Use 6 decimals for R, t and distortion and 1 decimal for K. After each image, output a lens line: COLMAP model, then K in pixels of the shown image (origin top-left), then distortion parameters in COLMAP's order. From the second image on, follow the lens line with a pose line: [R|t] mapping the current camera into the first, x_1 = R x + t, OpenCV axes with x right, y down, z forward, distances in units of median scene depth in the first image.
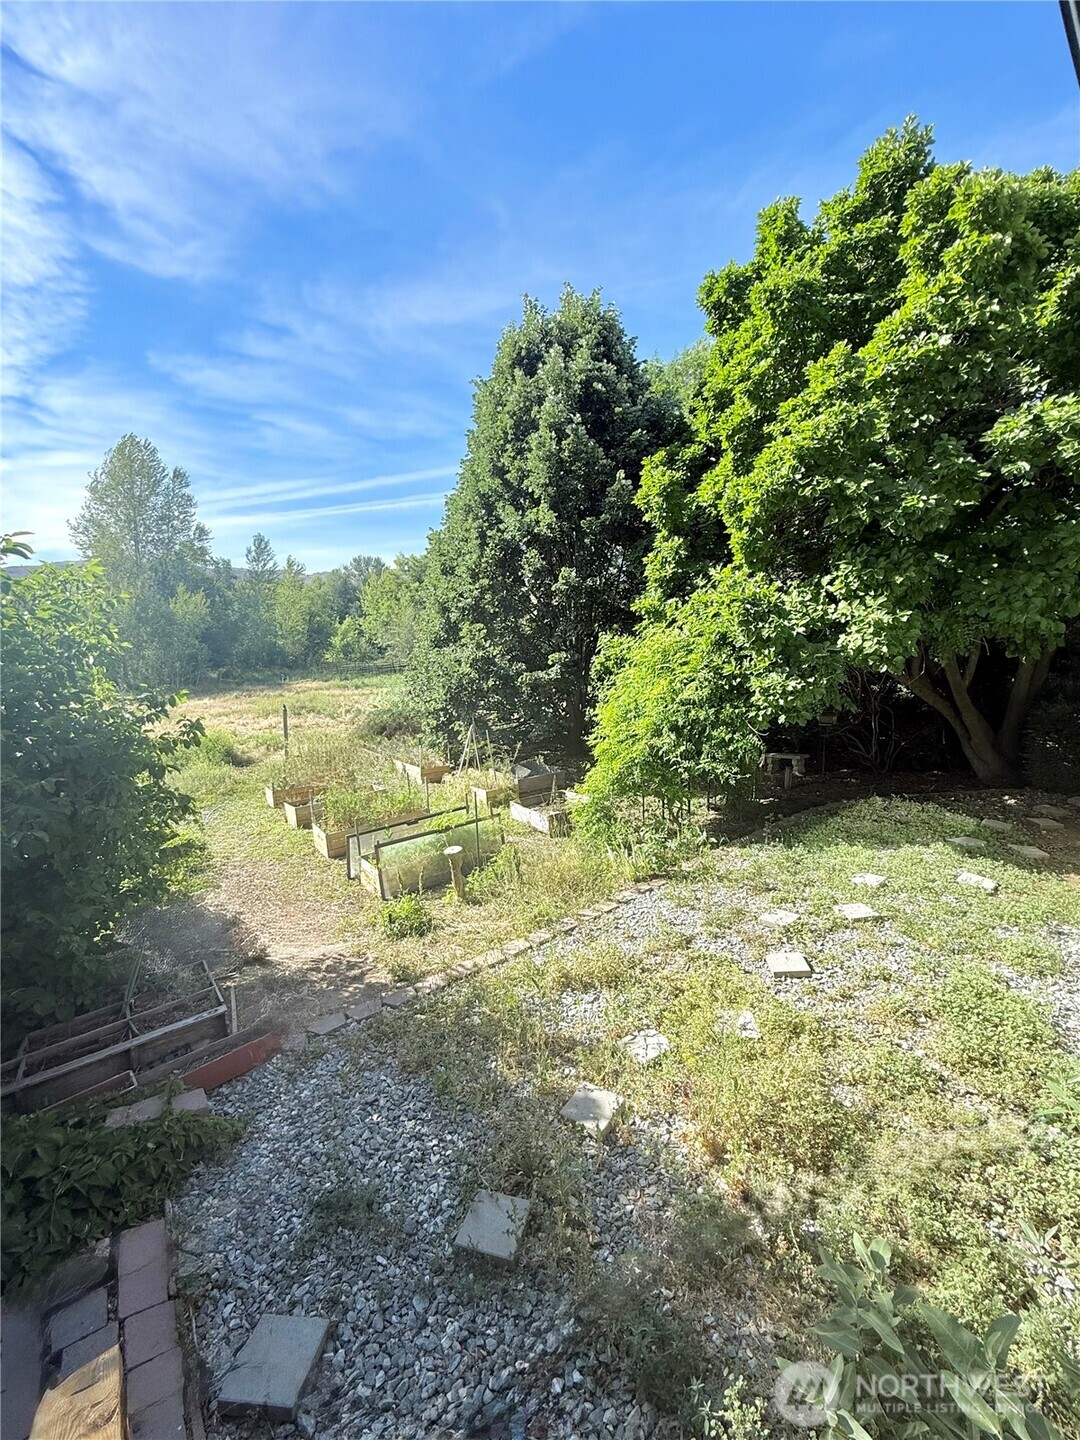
lens RADIAL K [[572.4, 0, 541.3], [0, 572.4, 715.8], [0, 0, 1]] dist [-0.001075, 0.000477]
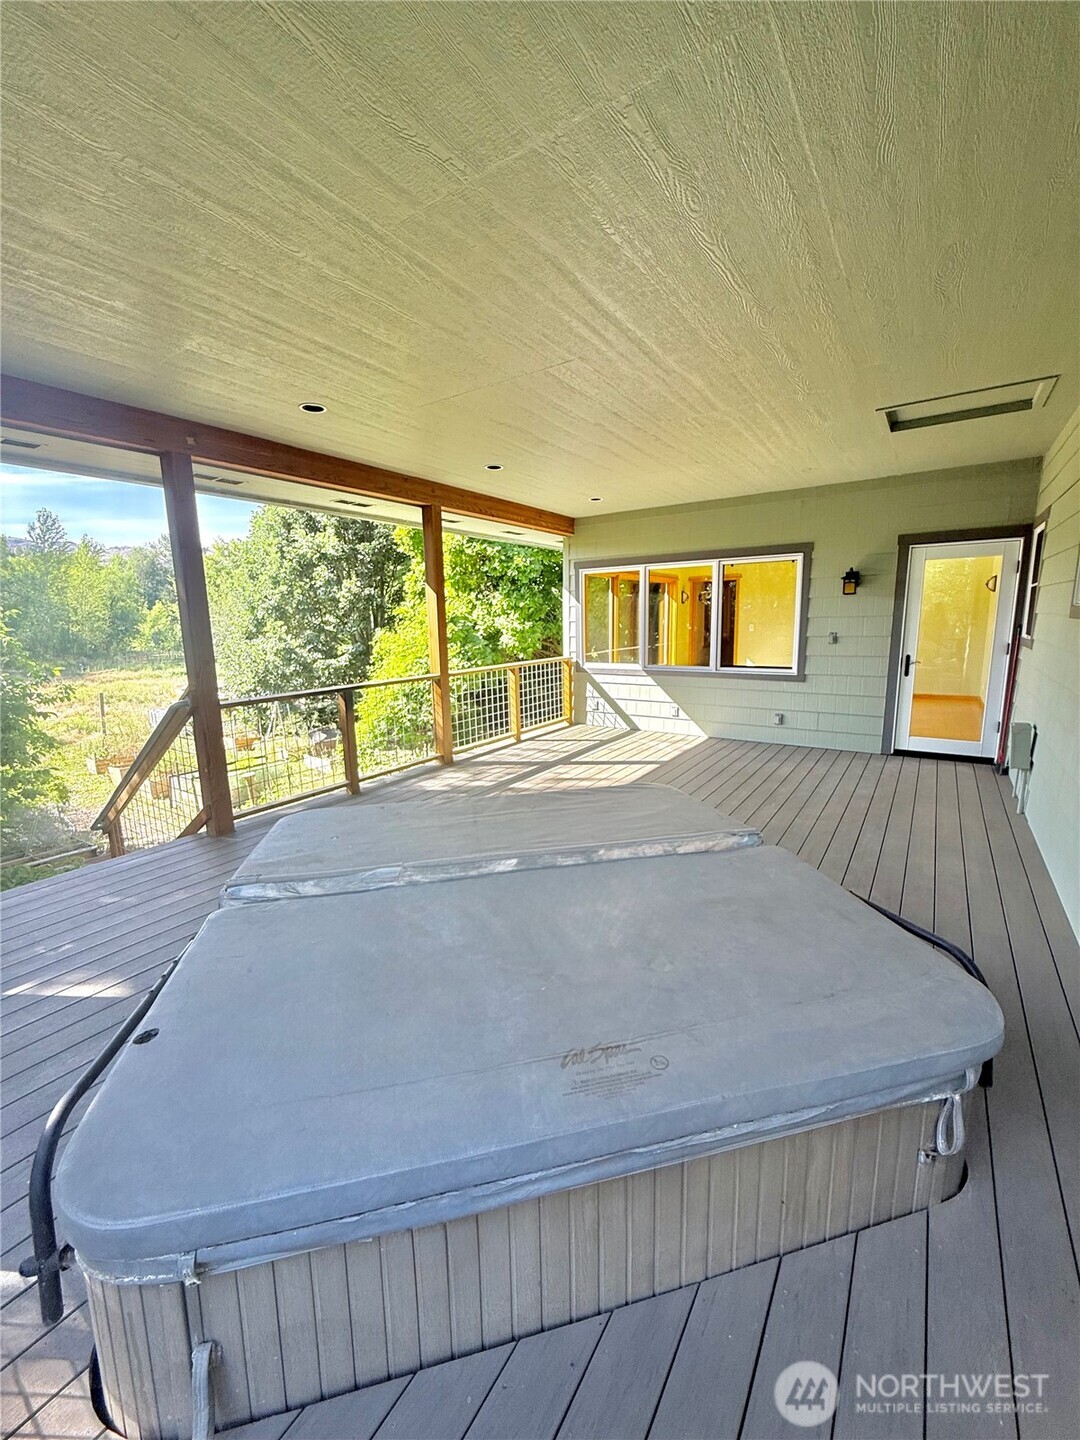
lens RADIAL K [[572.4, 0, 541.3], [0, 572.4, 715.8], [0, 0, 1]] dist [-0.001075, 0.000477]
pose [[0.966143, -0.026896, 0.256602, 0.111929], [0.022241, 0.999532, 0.021027, 0.031789], [-0.257047, -0.014608, 0.966288, -0.349651]]
